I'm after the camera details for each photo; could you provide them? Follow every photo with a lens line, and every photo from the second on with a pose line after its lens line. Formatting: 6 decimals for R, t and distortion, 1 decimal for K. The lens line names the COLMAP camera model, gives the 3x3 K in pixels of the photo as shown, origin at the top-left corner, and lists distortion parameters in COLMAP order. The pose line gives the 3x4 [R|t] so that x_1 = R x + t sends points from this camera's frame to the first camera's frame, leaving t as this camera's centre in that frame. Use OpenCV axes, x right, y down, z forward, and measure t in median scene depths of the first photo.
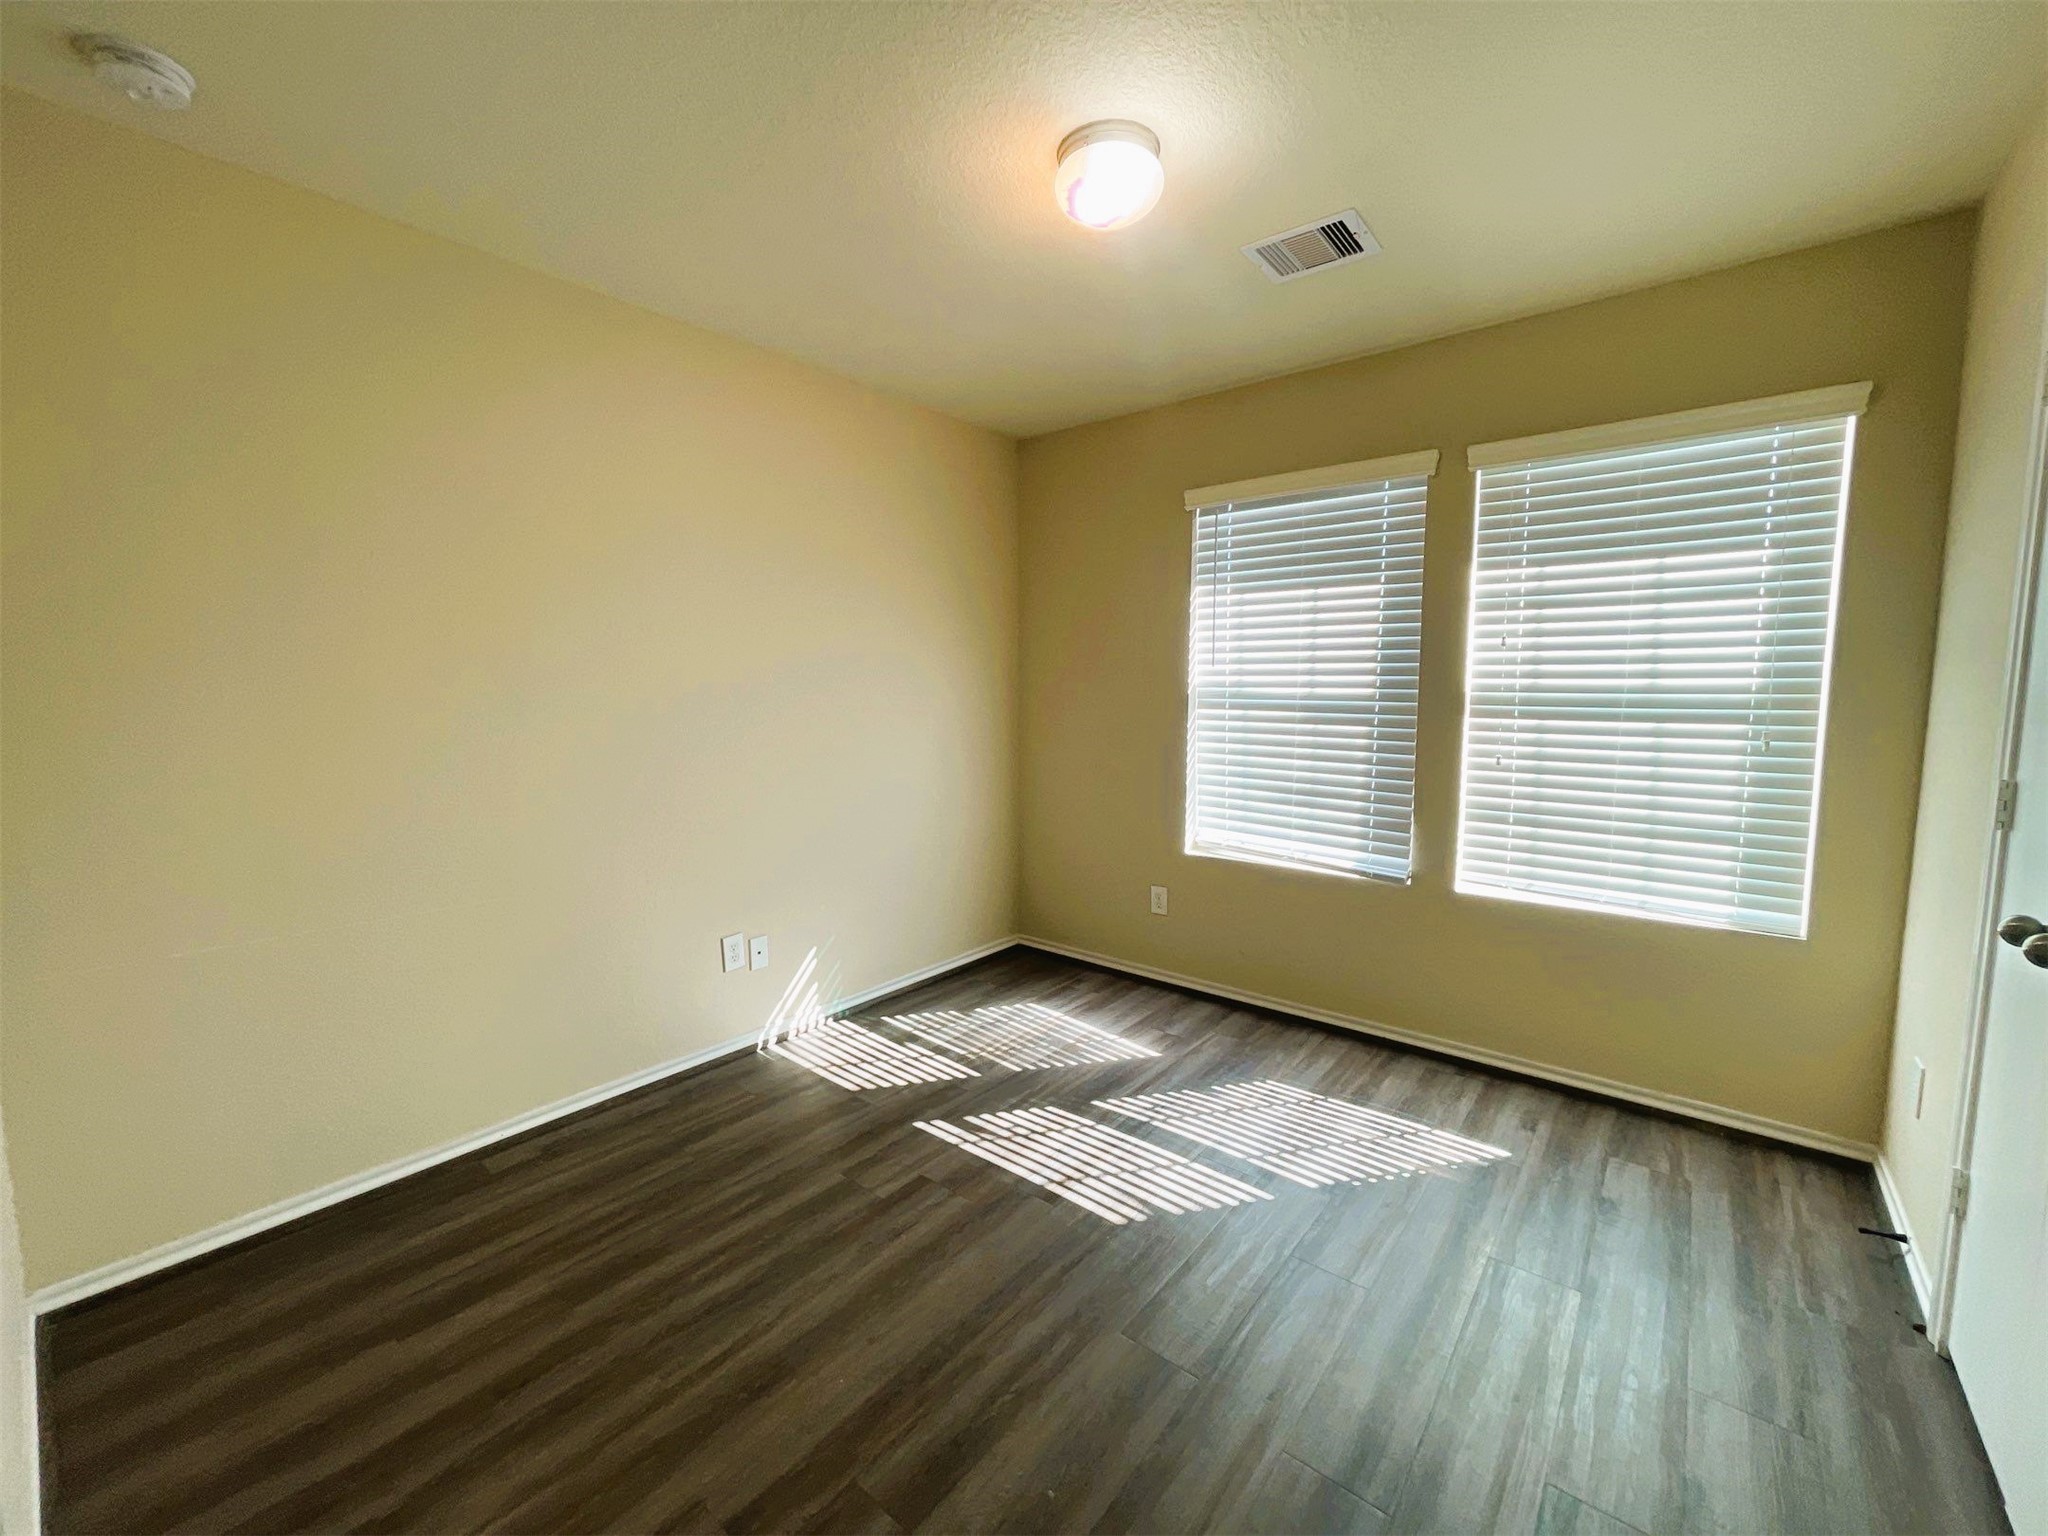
lens RADIAL K [[826.6, 0, 1019.3], [0, 826.6, 765.2], [0, 0, 1]] dist [0.002402, -0.000786]
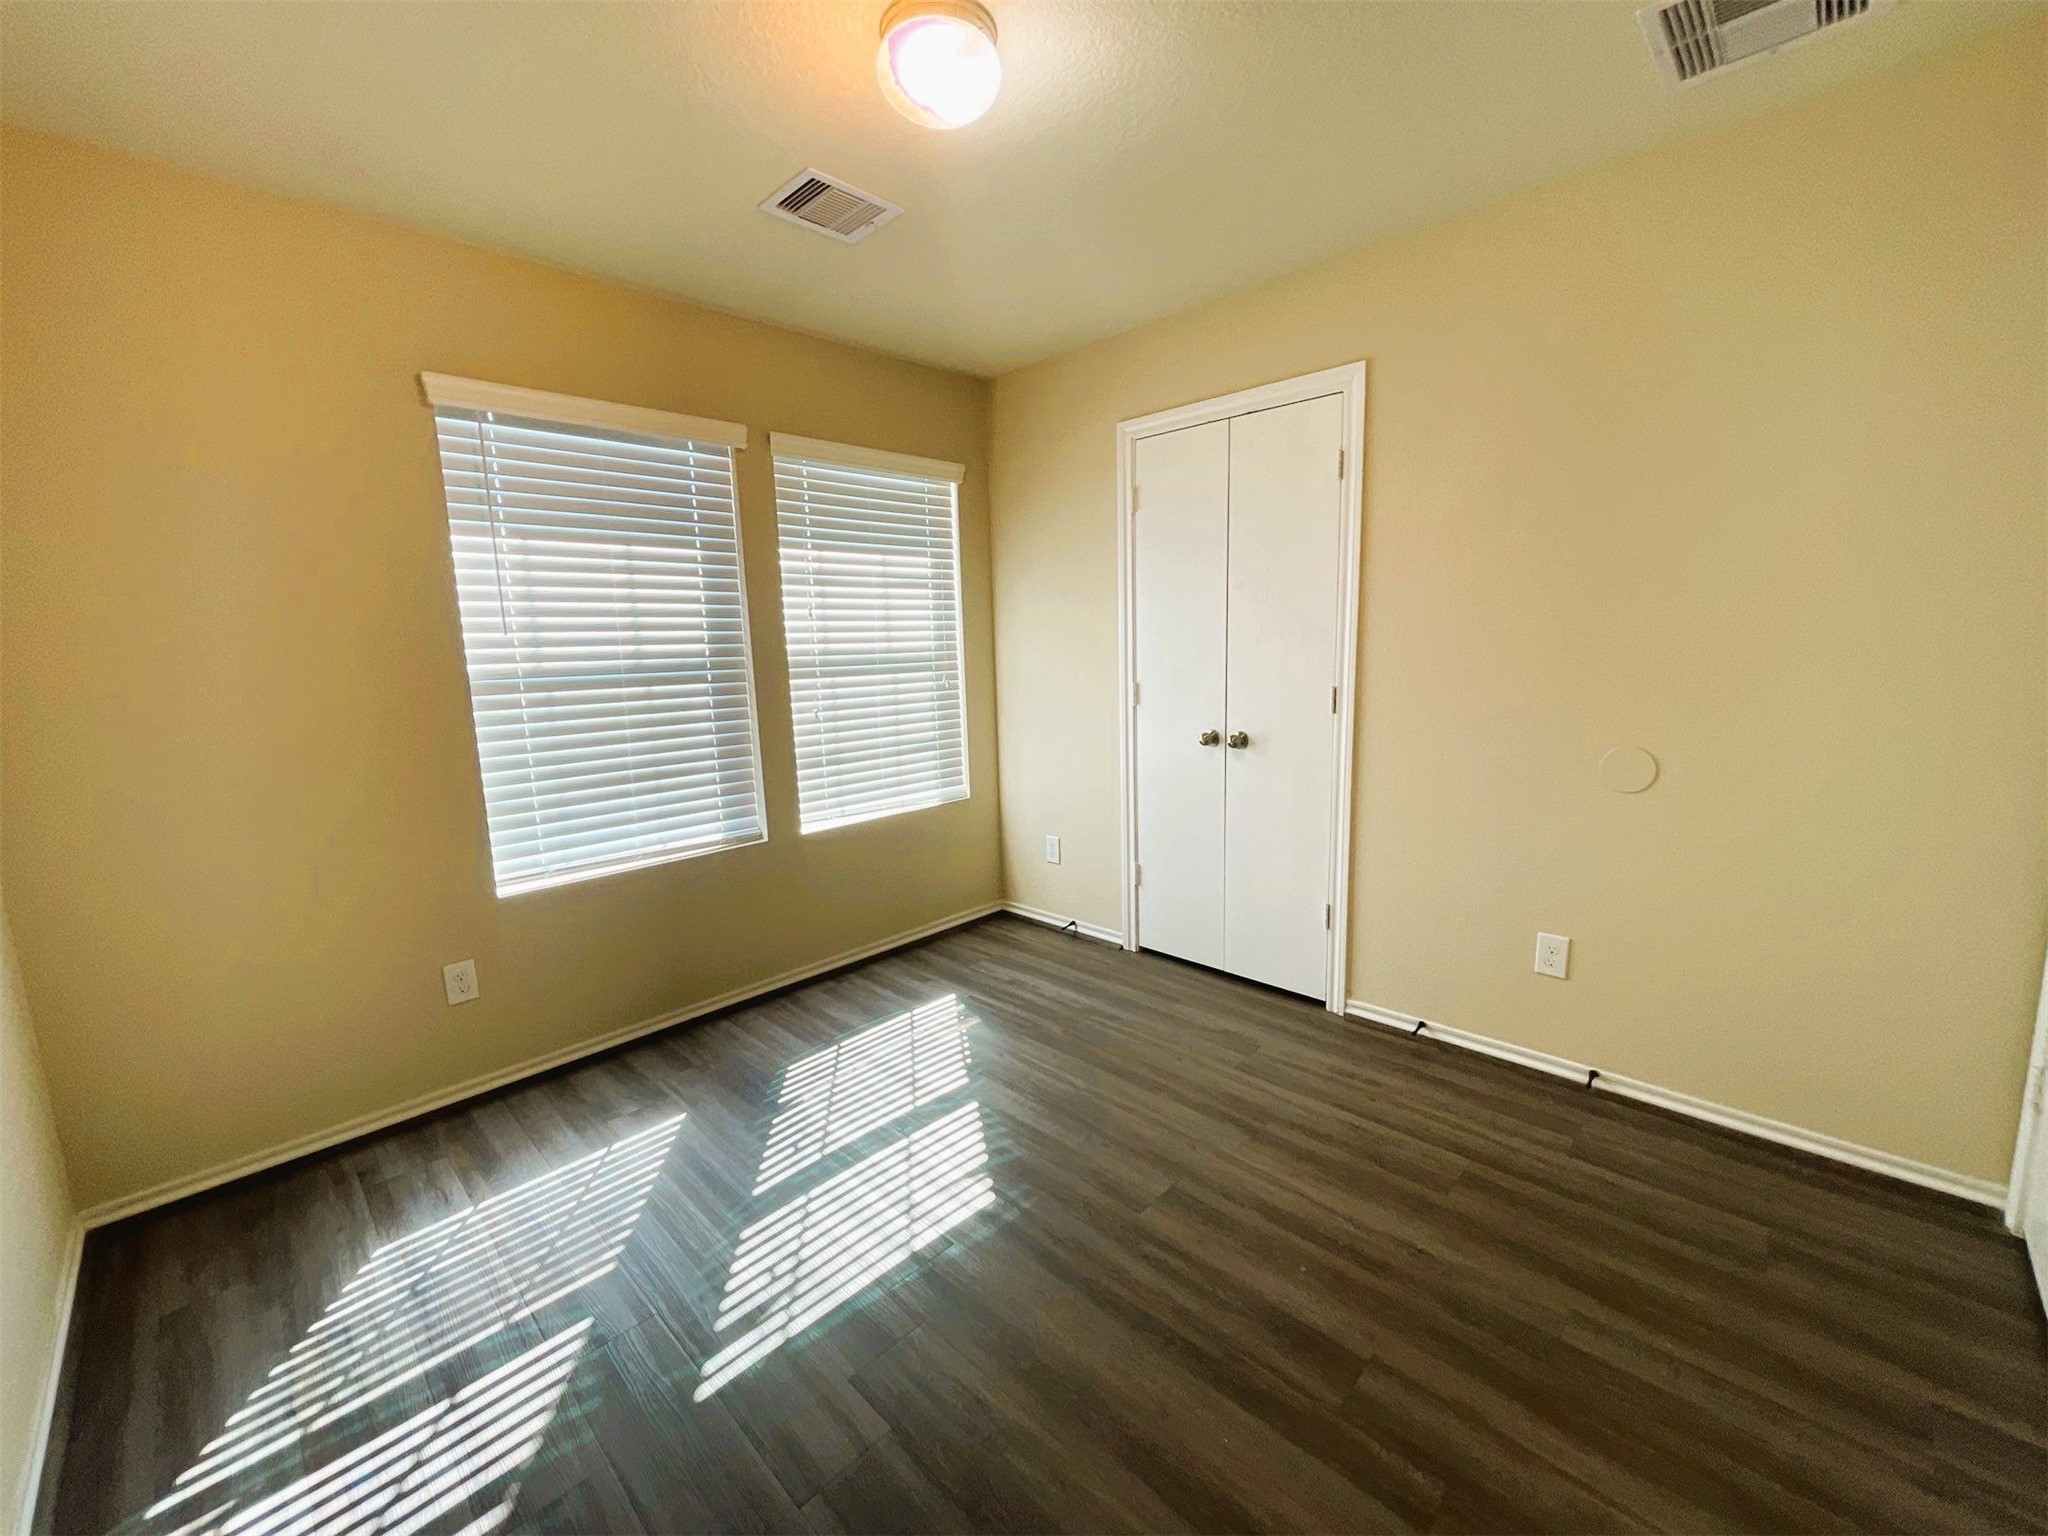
lens RADIAL K [[826.6, 0, 1019.3], [0, 826.6, 765.2], [0, 0, 1]] dist [0.002402, -0.000786]
pose [[0.090911, -0.150349, 0.984444, -0.571846], [0.129953, 0.981876, 0.137956, -0.059849], [-0.987344, 0.115390, 0.108802, 0.602612]]
